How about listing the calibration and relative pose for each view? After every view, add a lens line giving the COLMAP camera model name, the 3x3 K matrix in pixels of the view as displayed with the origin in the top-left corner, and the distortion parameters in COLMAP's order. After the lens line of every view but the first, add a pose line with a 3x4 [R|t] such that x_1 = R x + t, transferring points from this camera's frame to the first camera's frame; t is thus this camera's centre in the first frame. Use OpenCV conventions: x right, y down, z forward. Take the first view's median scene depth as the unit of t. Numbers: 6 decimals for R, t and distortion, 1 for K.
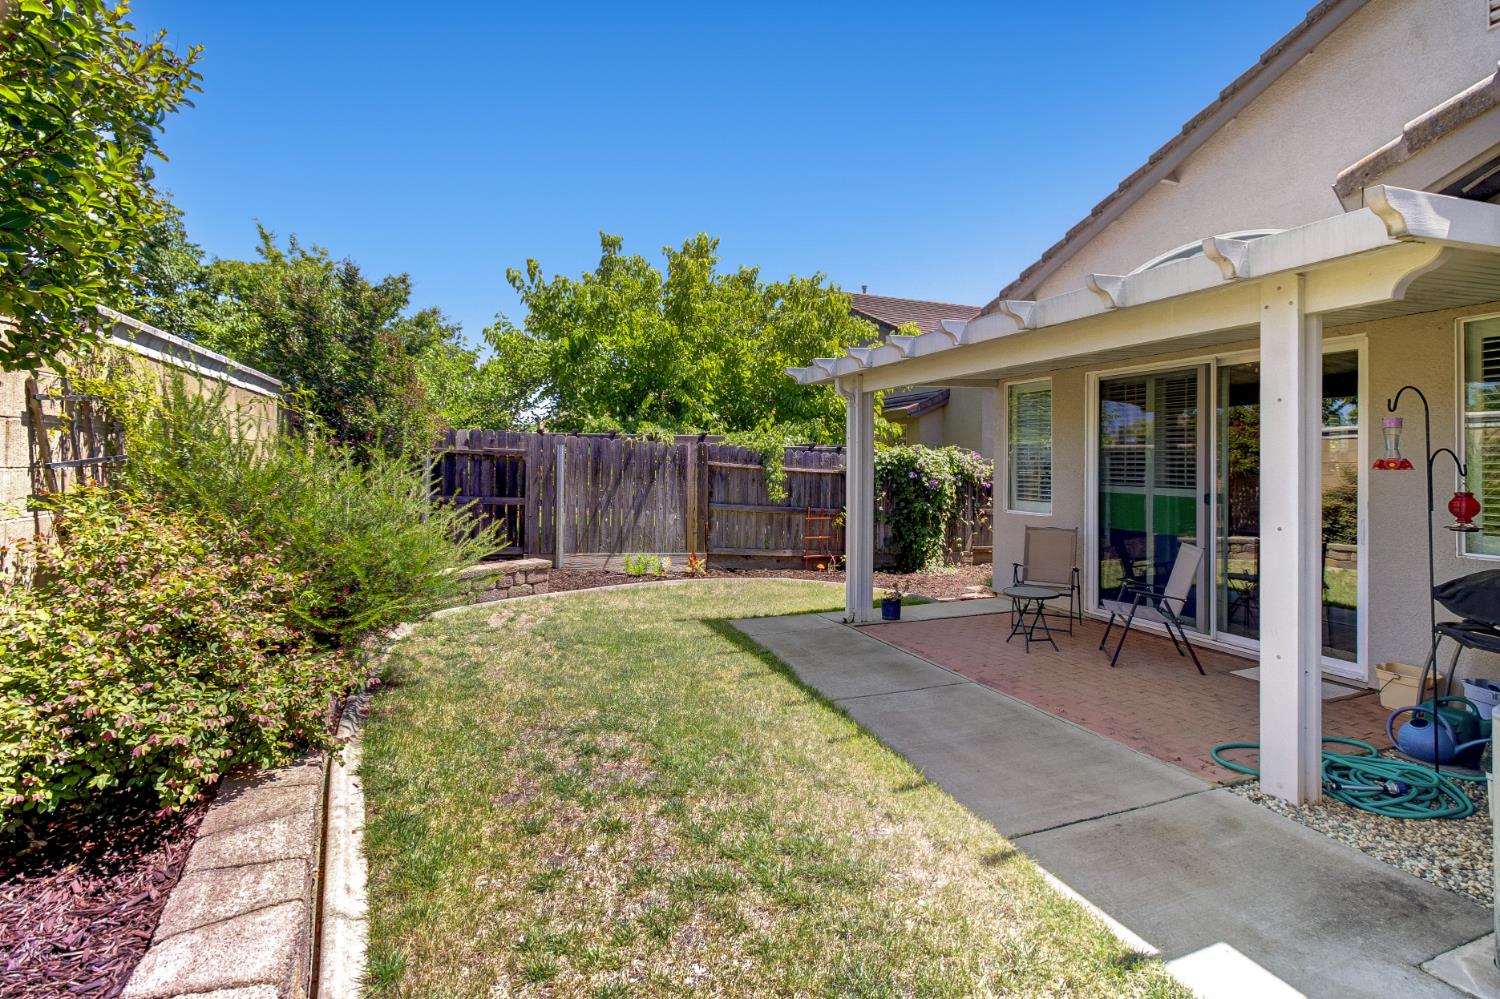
lens RADIAL K [[700.2, 0, 751.6], [0, 700.2, 453.0], [0, 0, 1]] dist [0.003235, 0.000223]
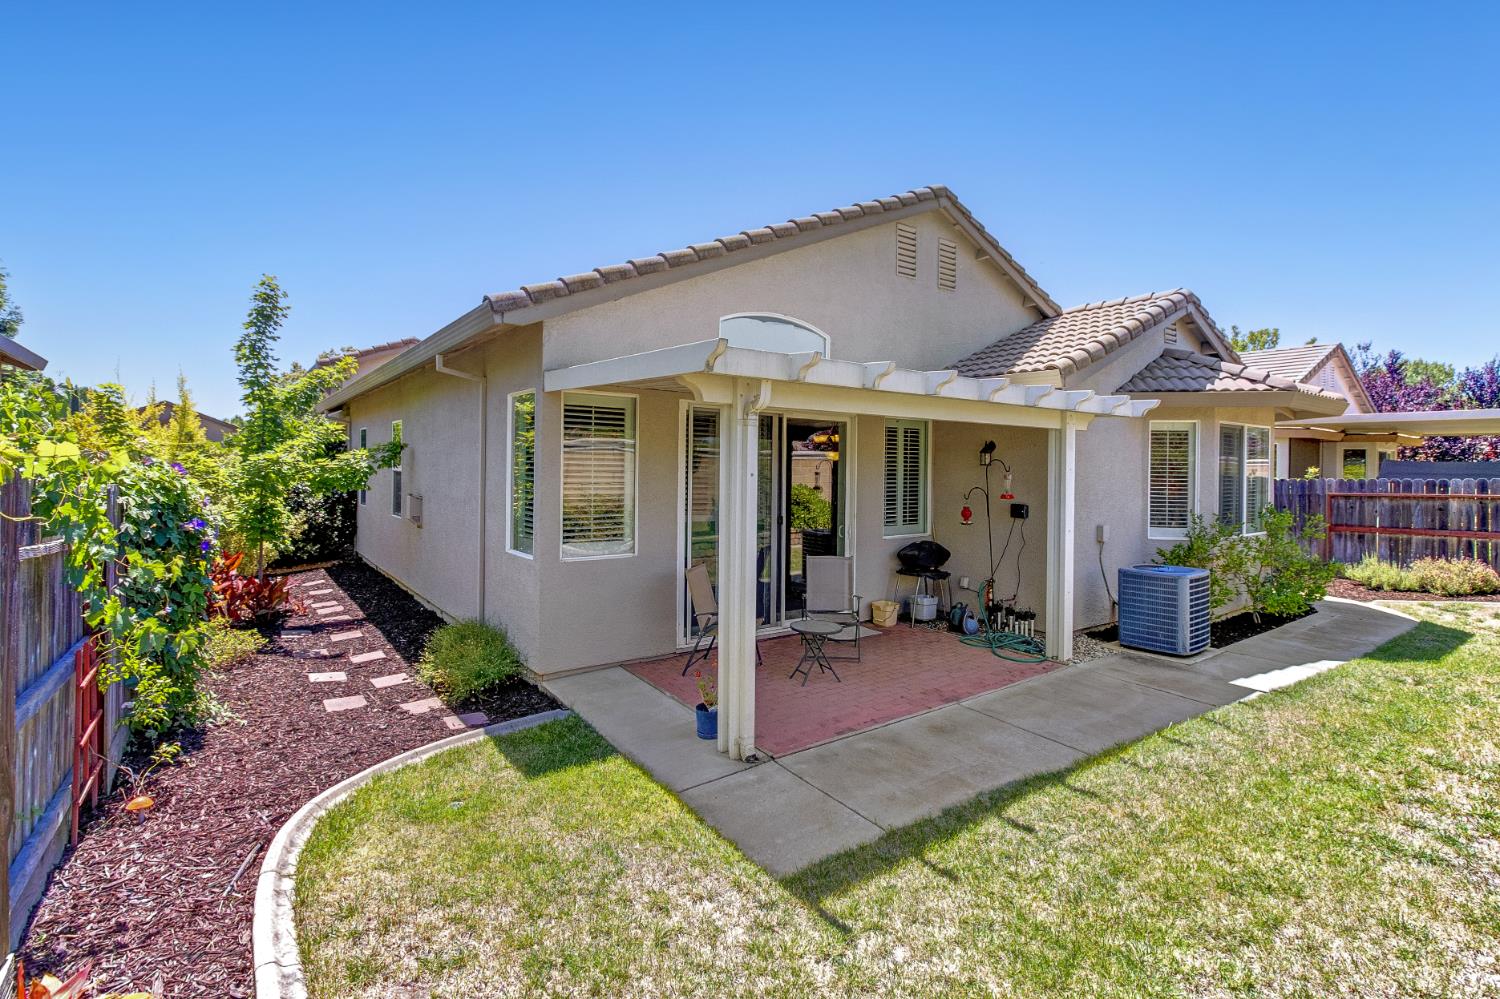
lens RADIAL K [[693.7, 0, 751.5], [0, 693.7, 474.5], [0, 0, 1]] dist [0.003463, 0.000165]
pose [[-0.270004, -0.023065, 0.962583, -0.327011], [-0.023875, 0.999566, 0.017254, -0.022796], [-0.962563, -0.018323, -0.270438, 0.825334]]
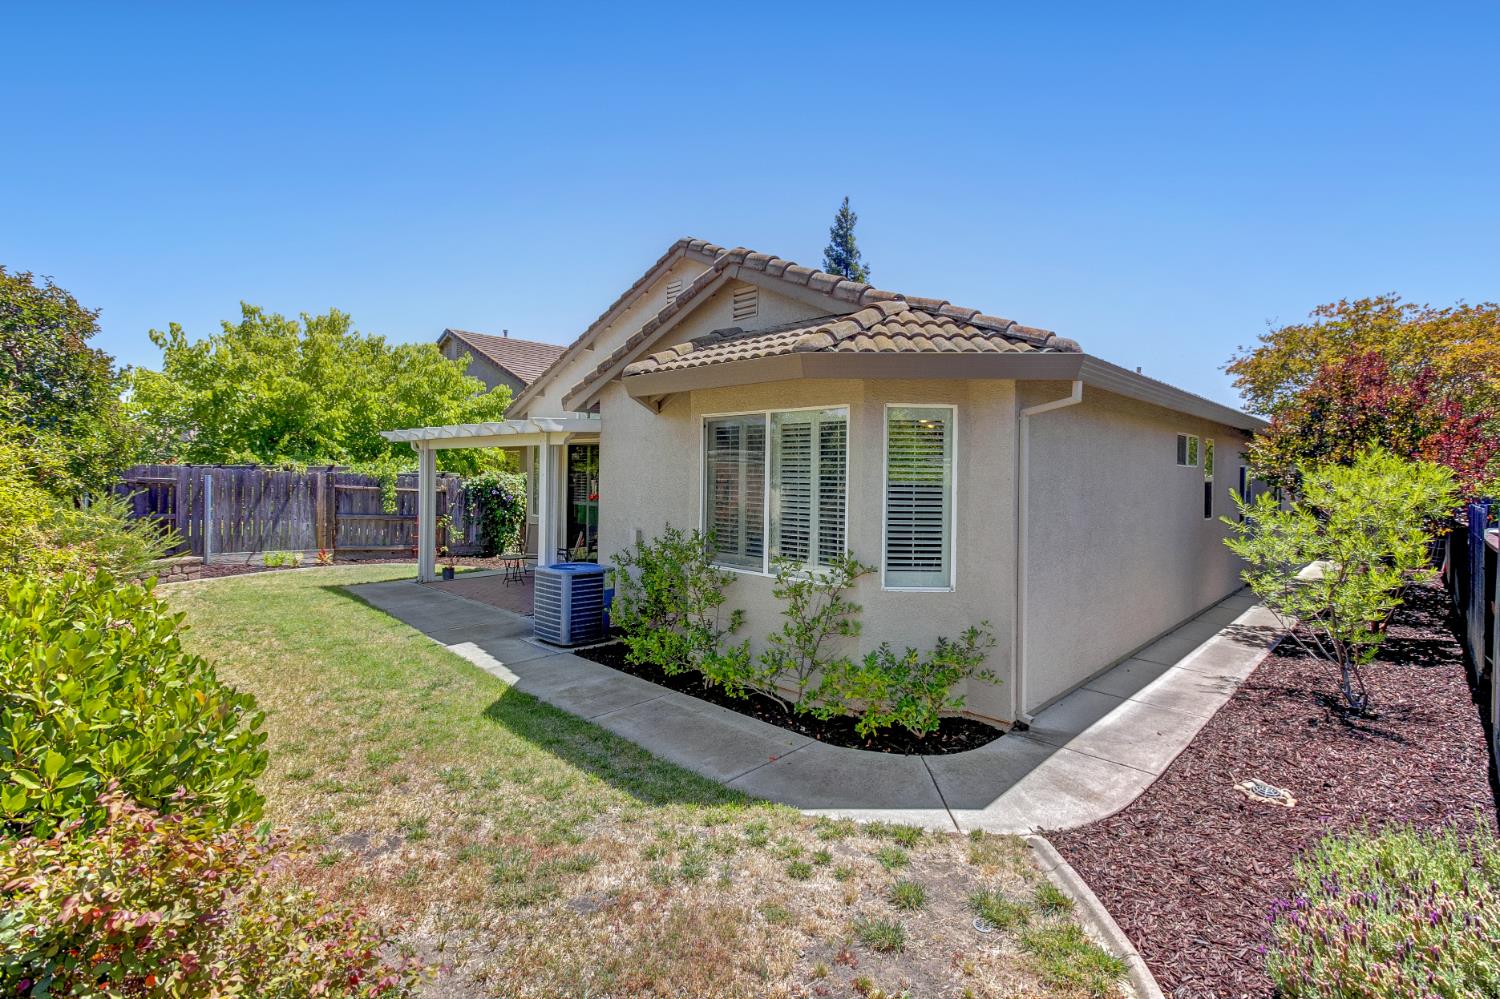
lens RADIAL K [[693.7, 0, 751.5], [0, 693.7, 474.5], [0, 0, 1]] dist [0.003463, 0.000165]
pose [[0.910212, 0.000231, 0.414143, 0.122602], [-0.010965, 0.999663, 0.023542, -0.051424], [-0.413998, -0.025970, 0.909907, -0.625807]]
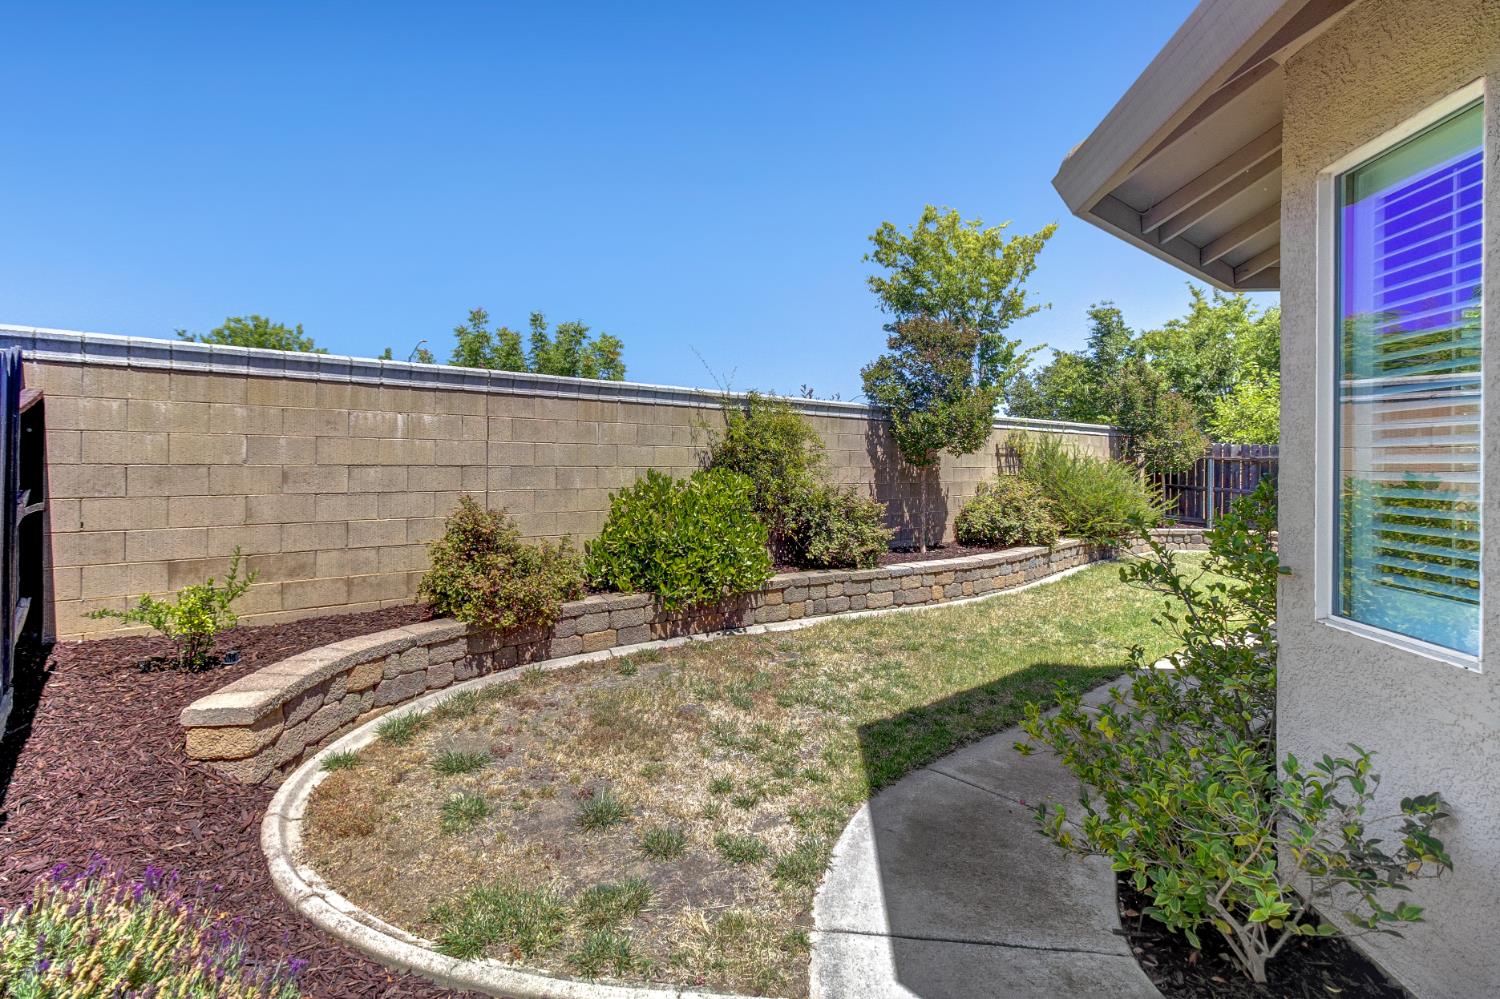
lens RADIAL K [[702.3, 0, 752.7], [0, 702.3, 468.2], [0, 0, 1]] dist [-0.000787, 0.000012]
pose [[0.313977, -0.003558, -0.949424, 0.617573], [0.014418, 0.999896, 0.001021, 0.000474], [0.949321, -0.014010, 0.313995, -0.413514]]
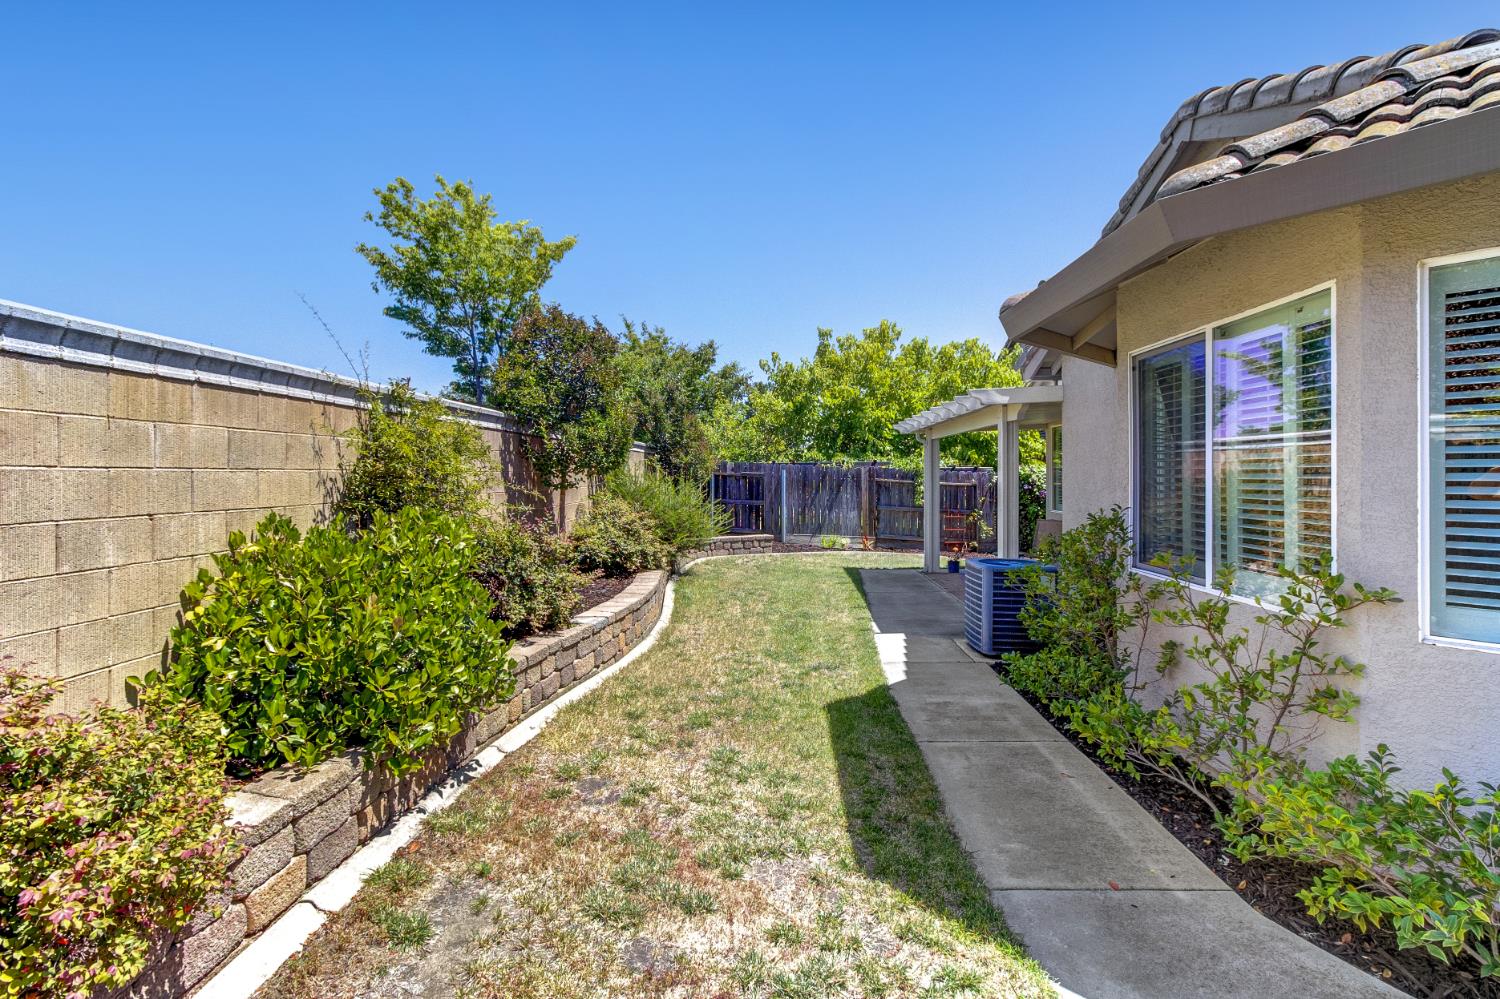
lens RADIAL K [[696.8, 0, 760.7], [0, 696.8, 472.9], [0, 0, 1]] dist [0.003744, 0.000276]
pose [[0.915753, -0.011037, -0.401591, 0.324732], [0.016310, 0.999820, 0.009715, -0.019573], [0.401412, -0.015447, 0.915767, -0.518834]]
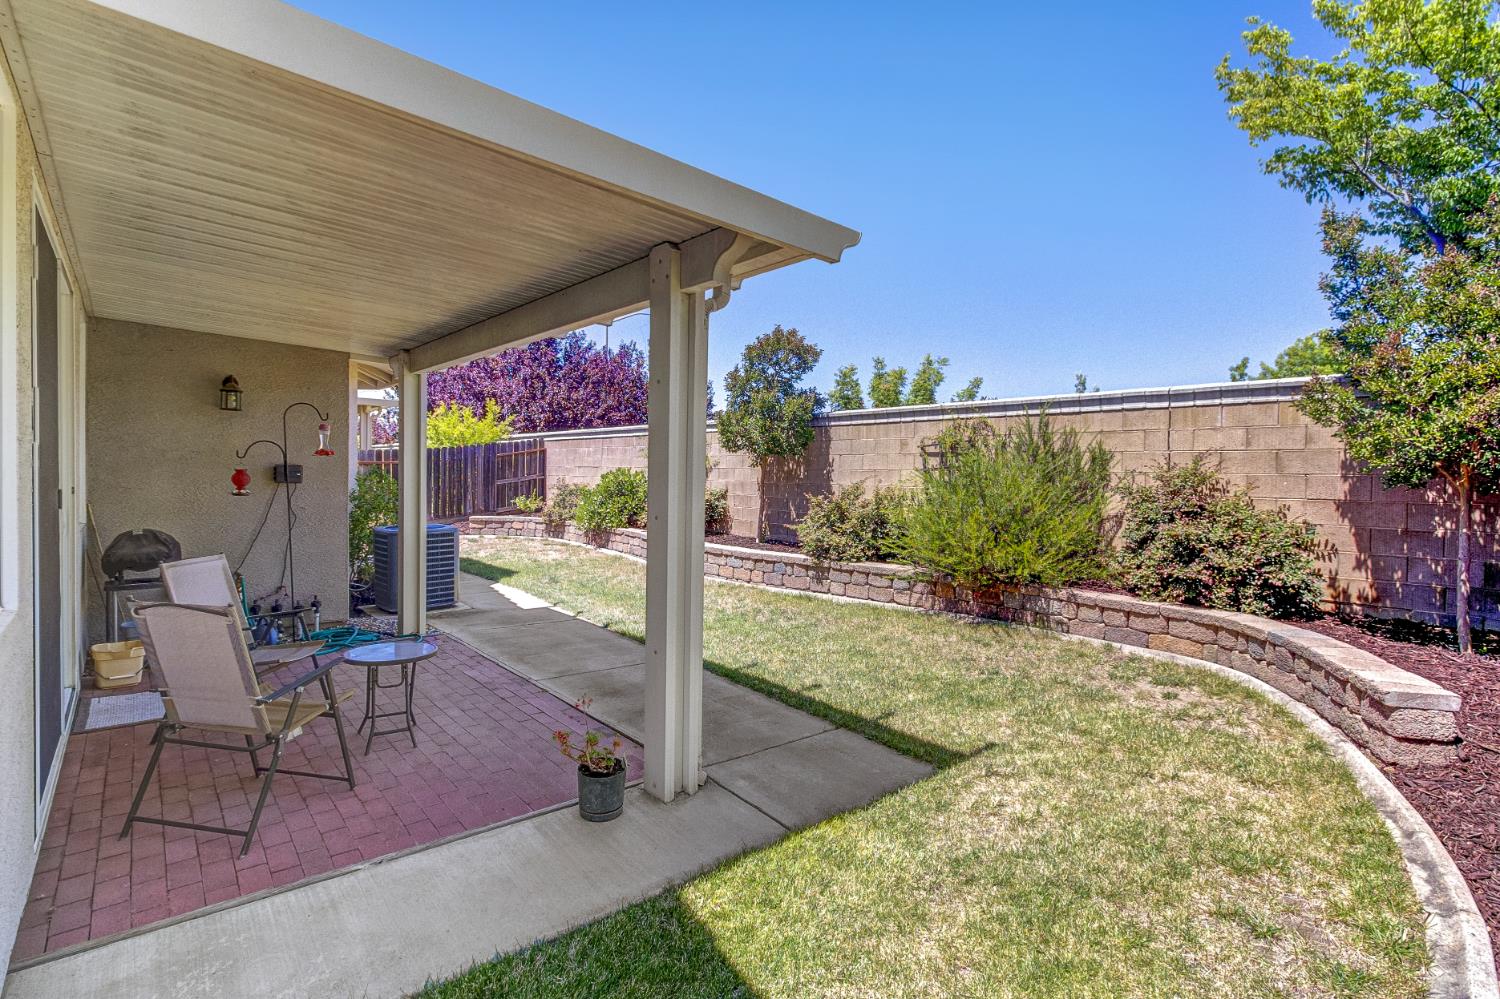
lens RADIAL K [[693.7, 0, 751.5], [0, 693.7, 474.5], [0, 0, 1]] dist [0.003463, 0.000165]
pose [[-0.938999, -0.023255, -0.343133, 0.189231], [-0.018810, 0.999691, -0.016277, 0.028766], [0.343406, -0.008830, -0.939146, 1.018969]]
